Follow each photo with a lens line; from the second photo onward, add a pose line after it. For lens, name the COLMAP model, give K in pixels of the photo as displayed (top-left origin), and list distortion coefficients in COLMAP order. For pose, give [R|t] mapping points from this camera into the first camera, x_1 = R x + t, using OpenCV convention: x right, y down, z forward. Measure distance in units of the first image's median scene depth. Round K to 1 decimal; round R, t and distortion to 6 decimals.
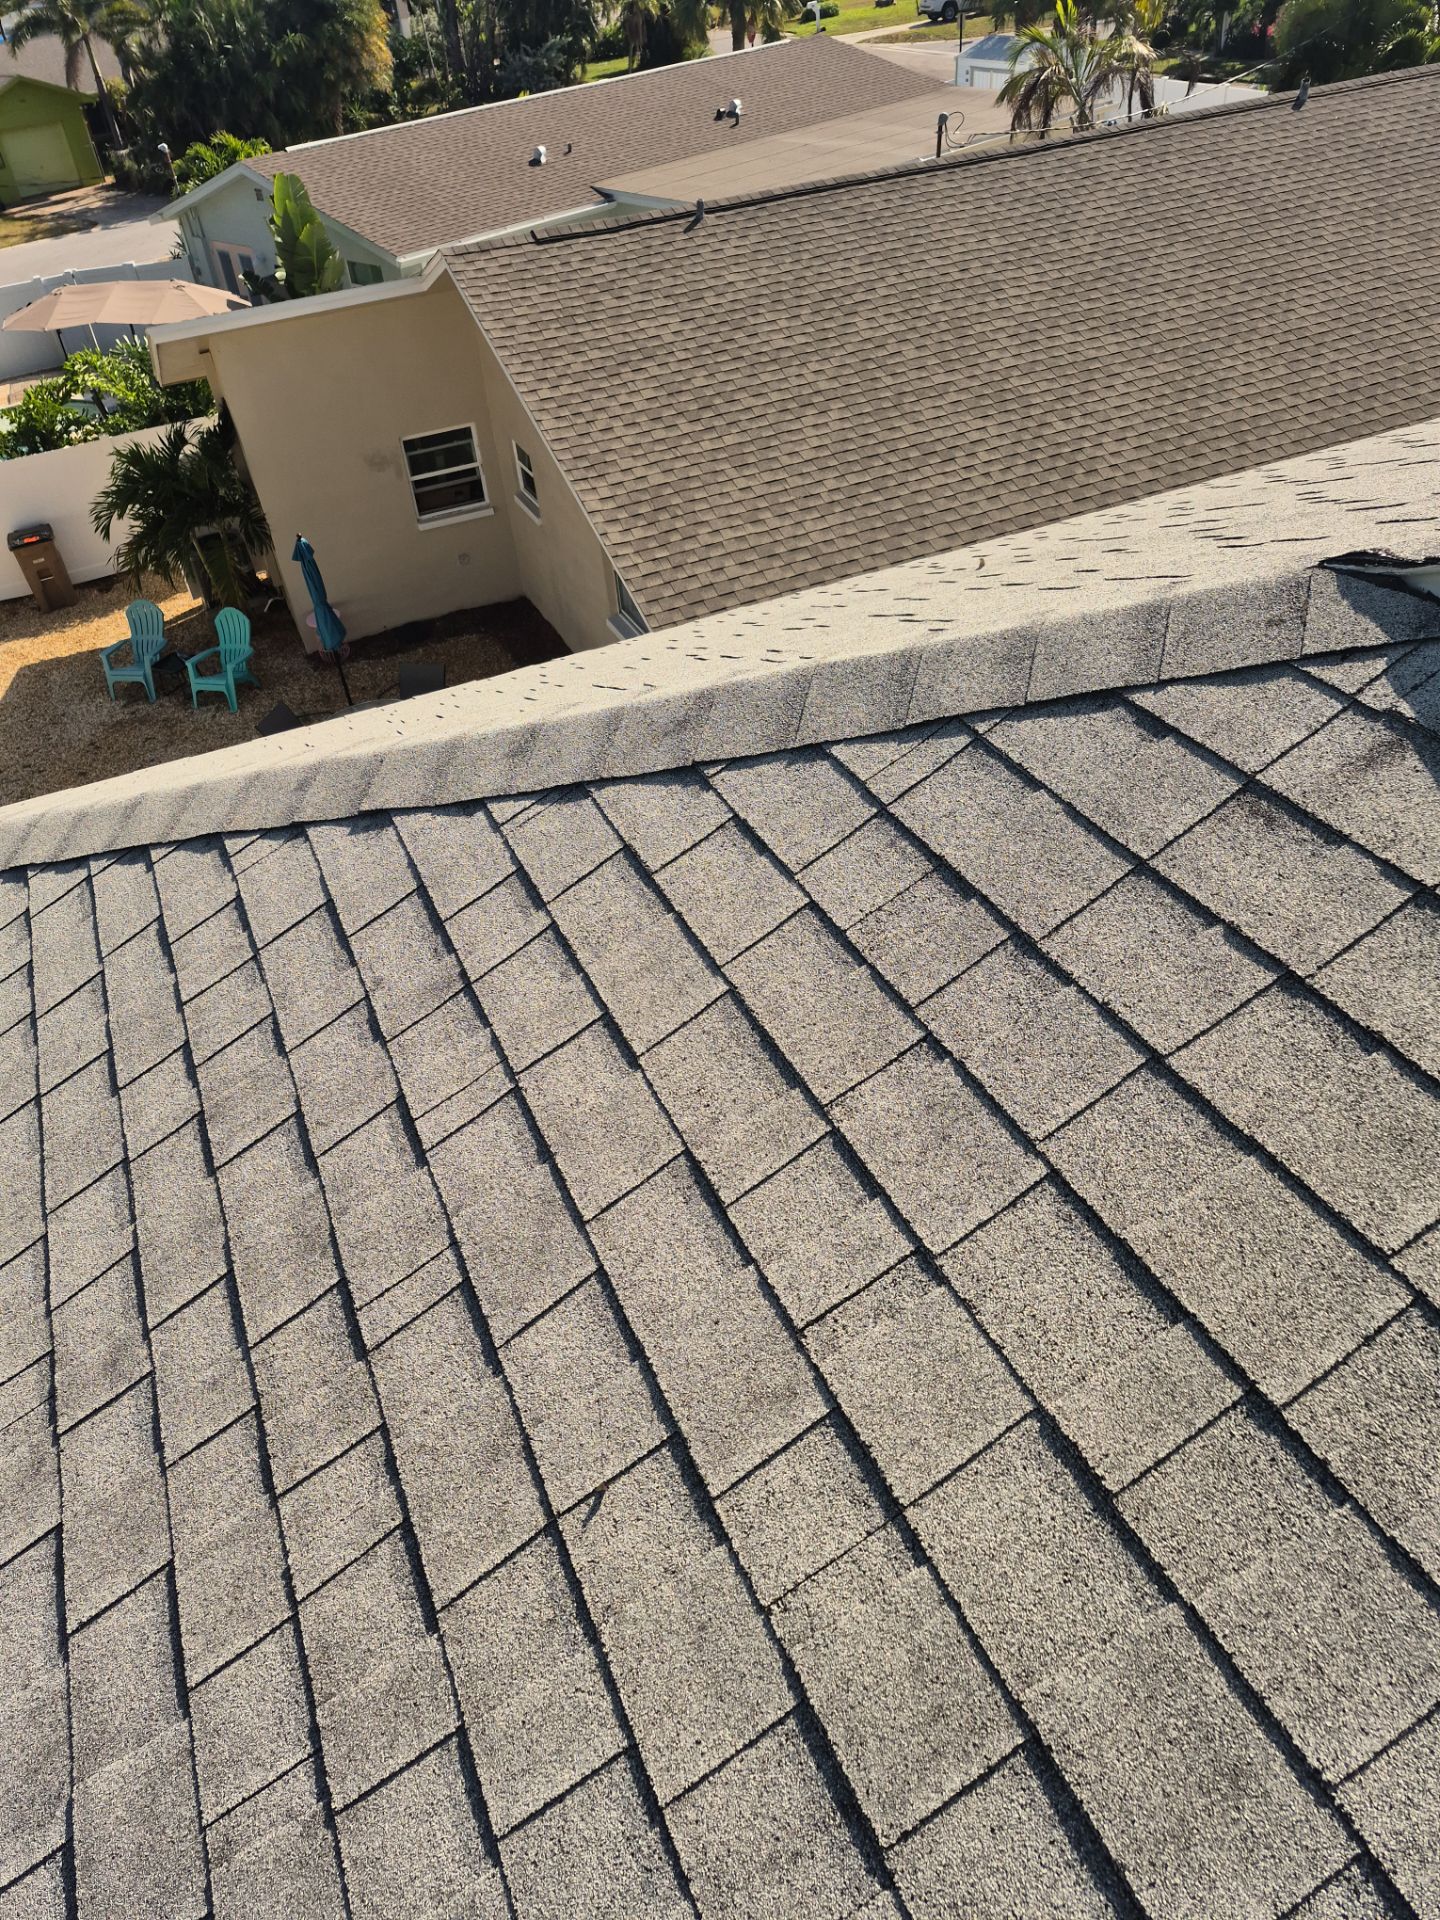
lens RADIAL K [[1302.0, 0, 683.8], [0, 1302.0, 980.8], [0, 0, 1]] dist [0.061422, -0.058605]
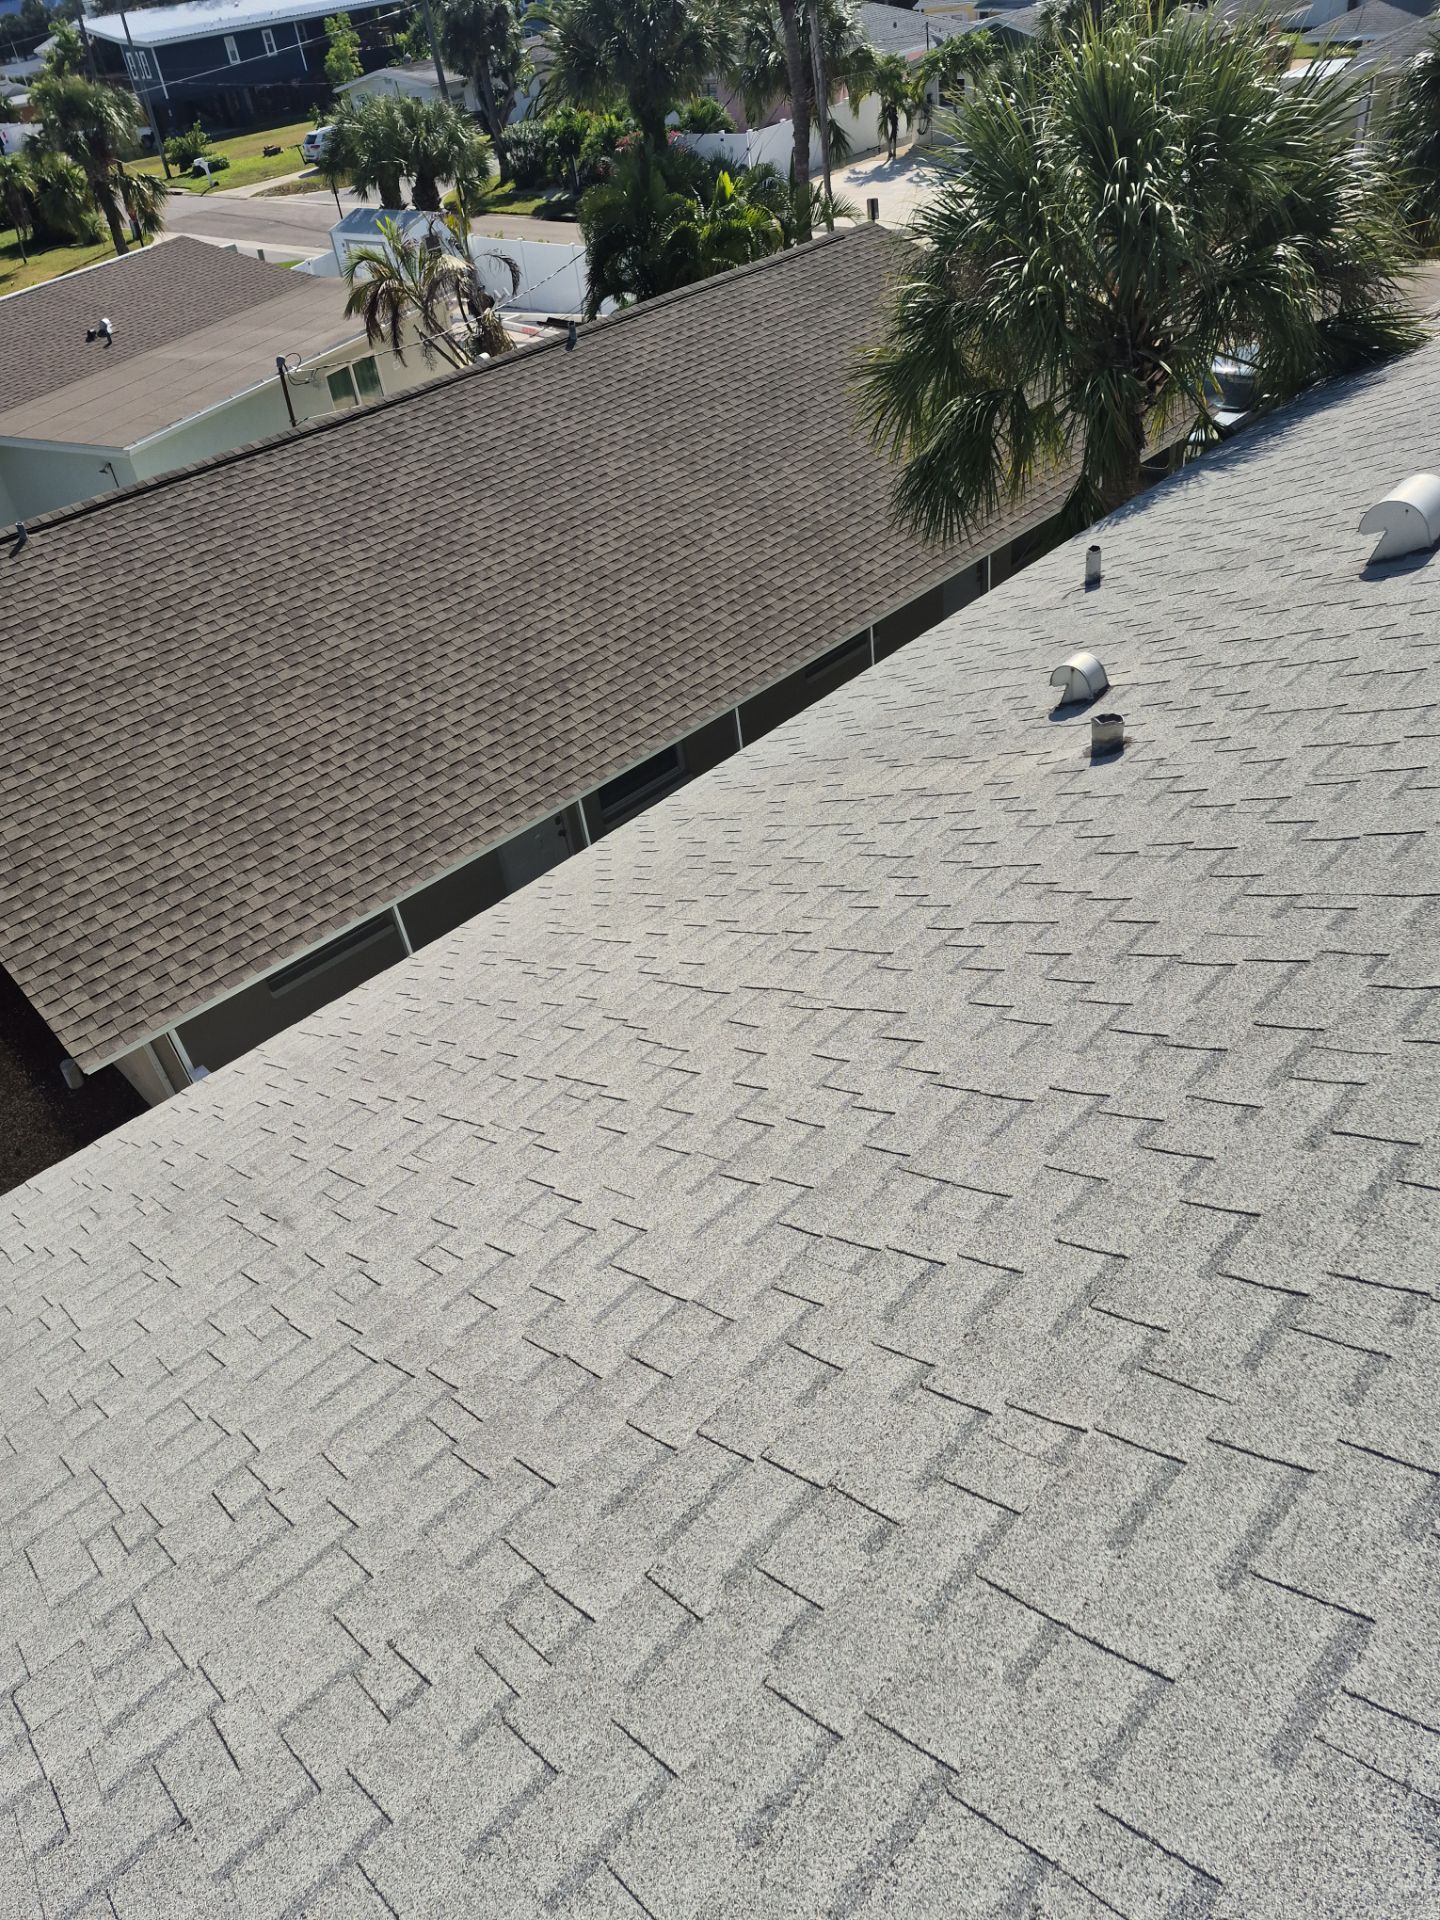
lens RADIAL K [[1302.0, 0, 693.6], [0, 1302.0, 968.0], [0, 0, 1]] dist [0.061422, -0.058605]
pose [[0.932787, -0.250565, 0.259086, 0.156169], [0.264112, 0.964319, -0.018277, -0.113960], [-0.245262, 0.085476, 0.965681, -0.076556]]
